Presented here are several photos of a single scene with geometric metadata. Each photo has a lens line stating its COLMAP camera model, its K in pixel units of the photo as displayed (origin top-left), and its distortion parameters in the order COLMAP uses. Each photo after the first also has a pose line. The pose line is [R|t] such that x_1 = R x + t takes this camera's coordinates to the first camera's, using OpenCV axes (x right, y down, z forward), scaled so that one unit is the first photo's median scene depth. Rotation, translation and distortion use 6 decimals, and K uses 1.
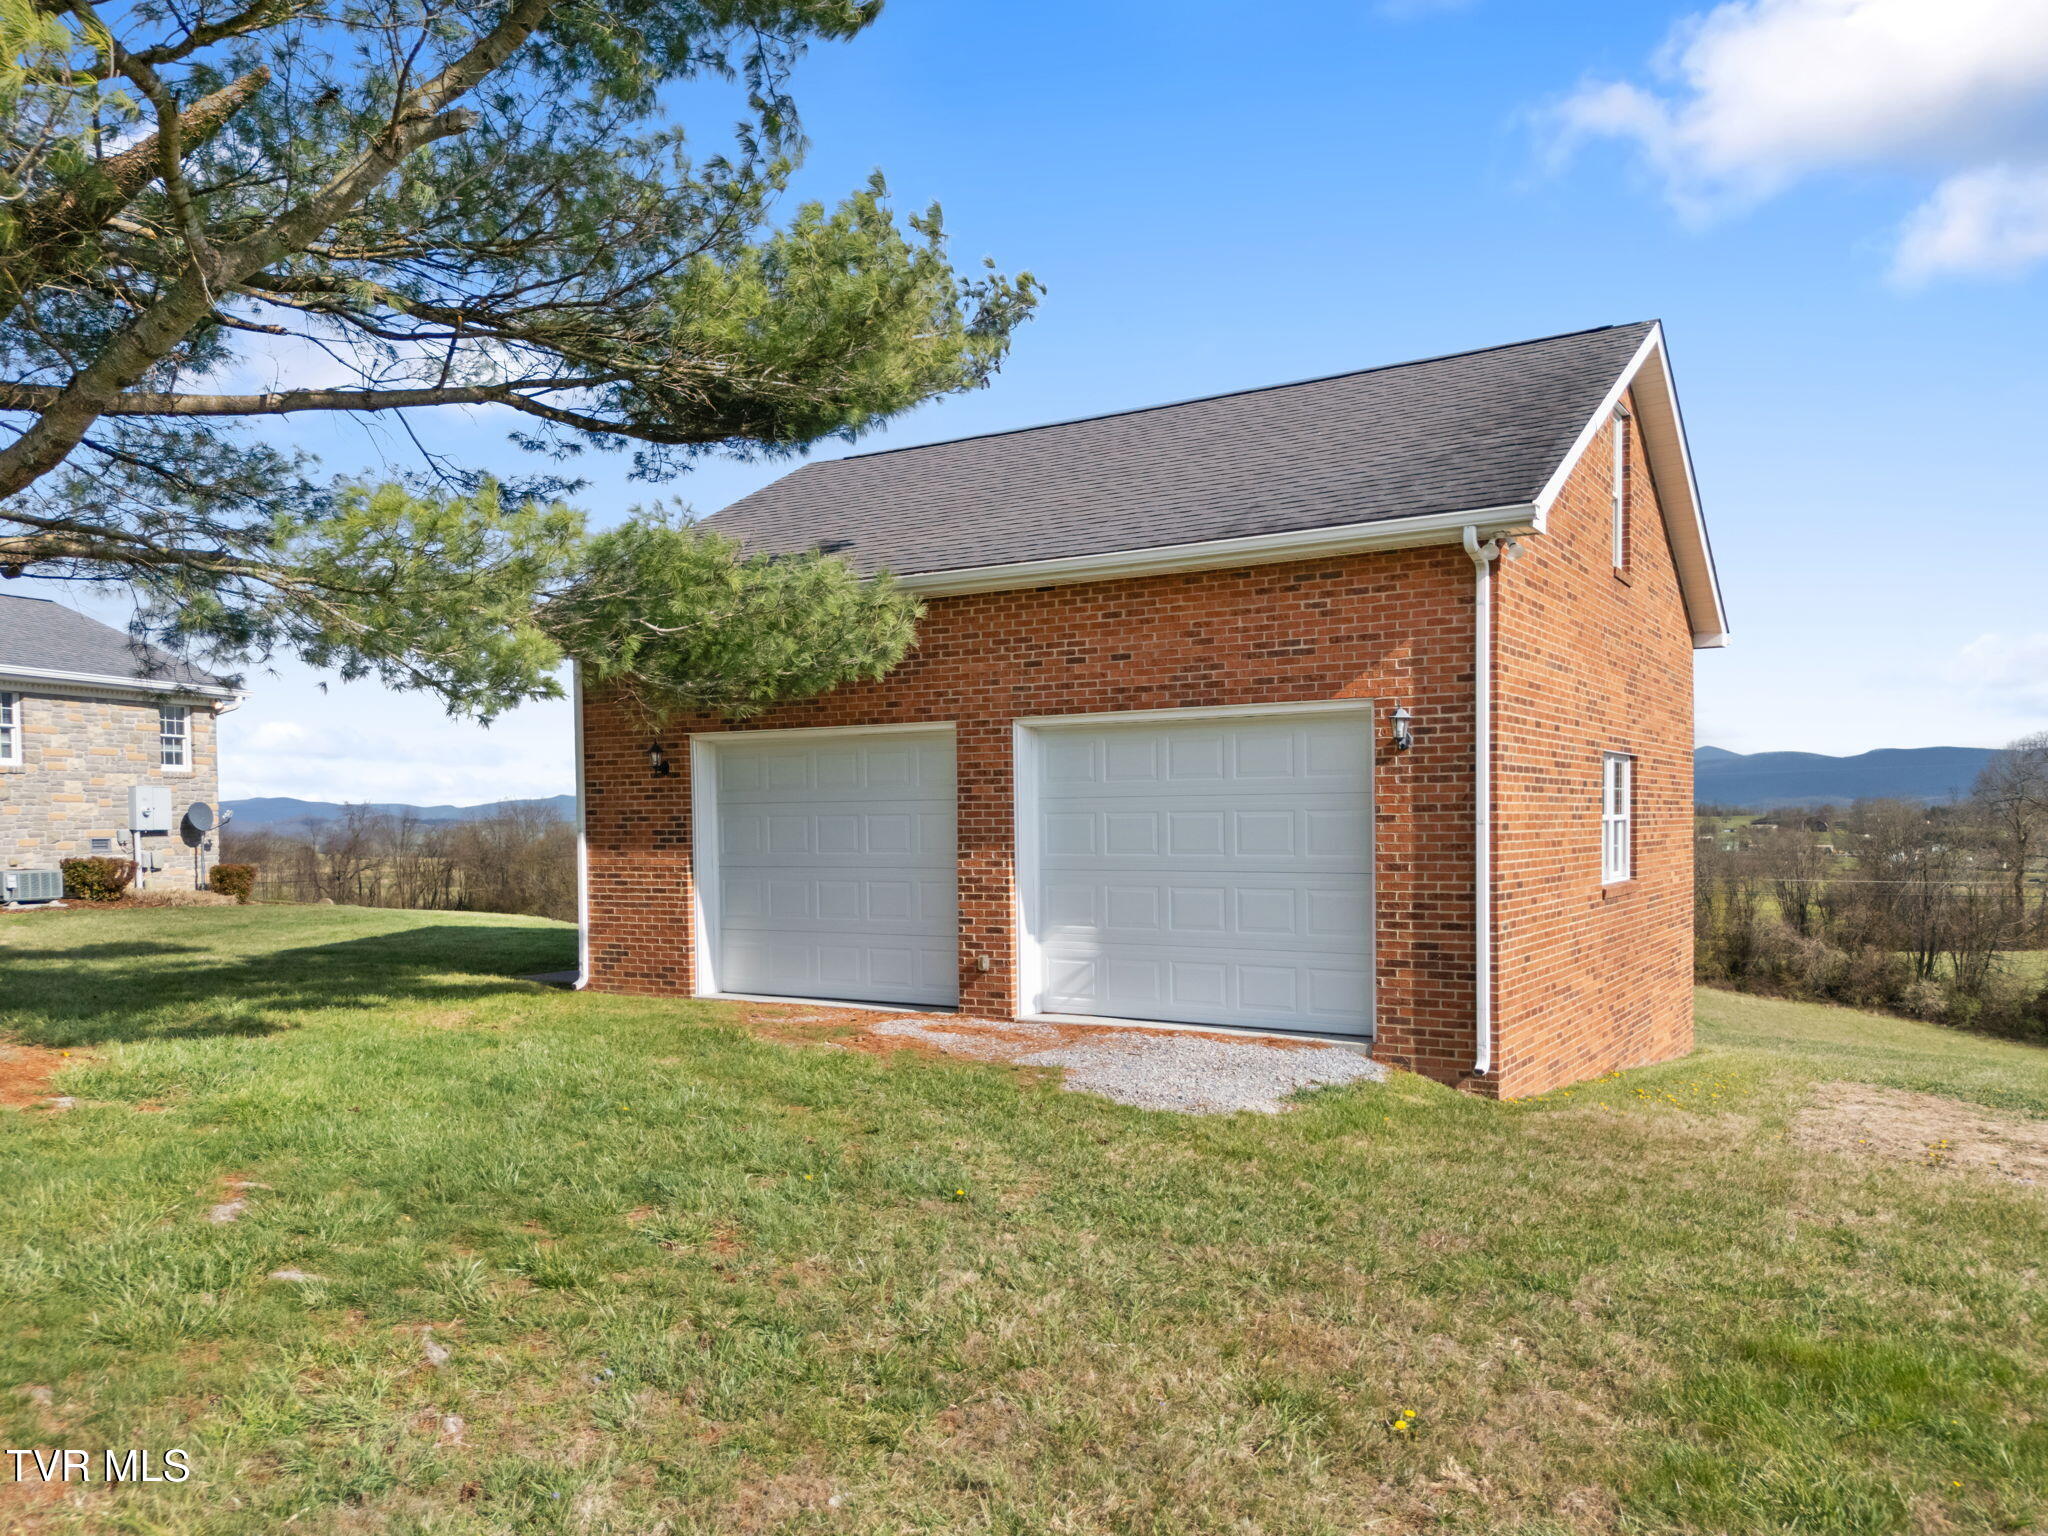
lens RADIAL K [[1544.5, 0, 1030.2], [0, 1544.5, 759.7], [0, 0, 1]] dist [0.067362, -0.044113]
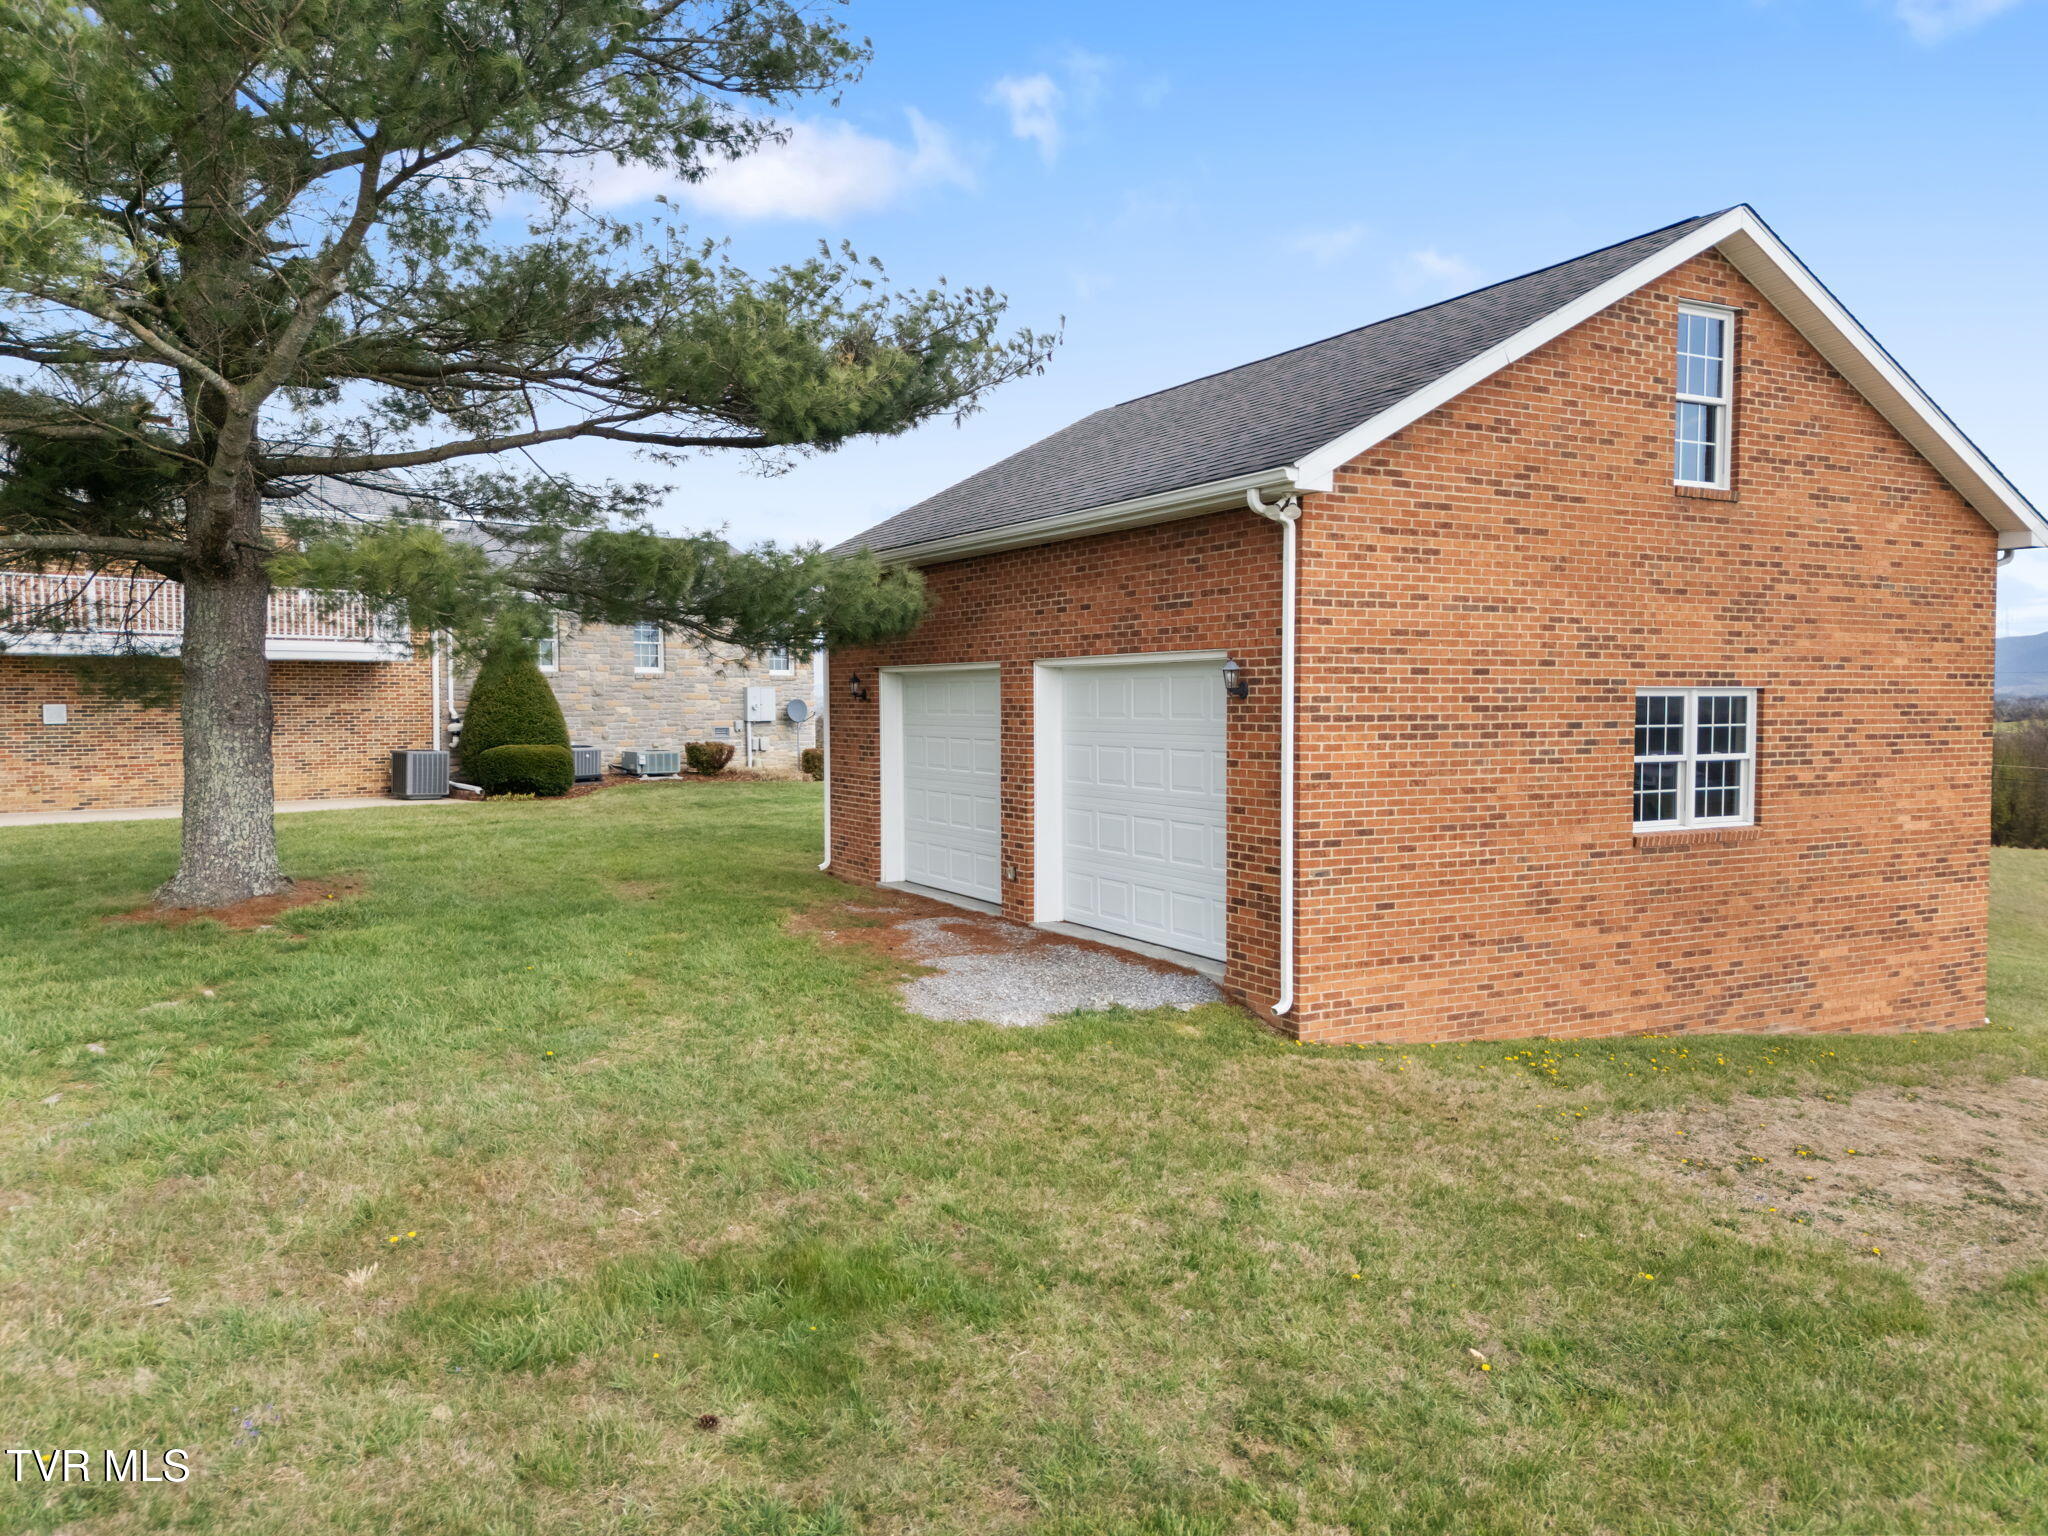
lens RADIAL K [[1498.4, 0, 1024.2], [0, 1498.4, 678.0], [0, 0, 1]] dist [0.066786, -0.001046]
pose [[0.874568, 0.001083, -0.484902, 0.544261], [0.012119, 0.999636, 0.024090, -0.042362], [0.484752, -0.026945, 0.874236, 0.036820]]
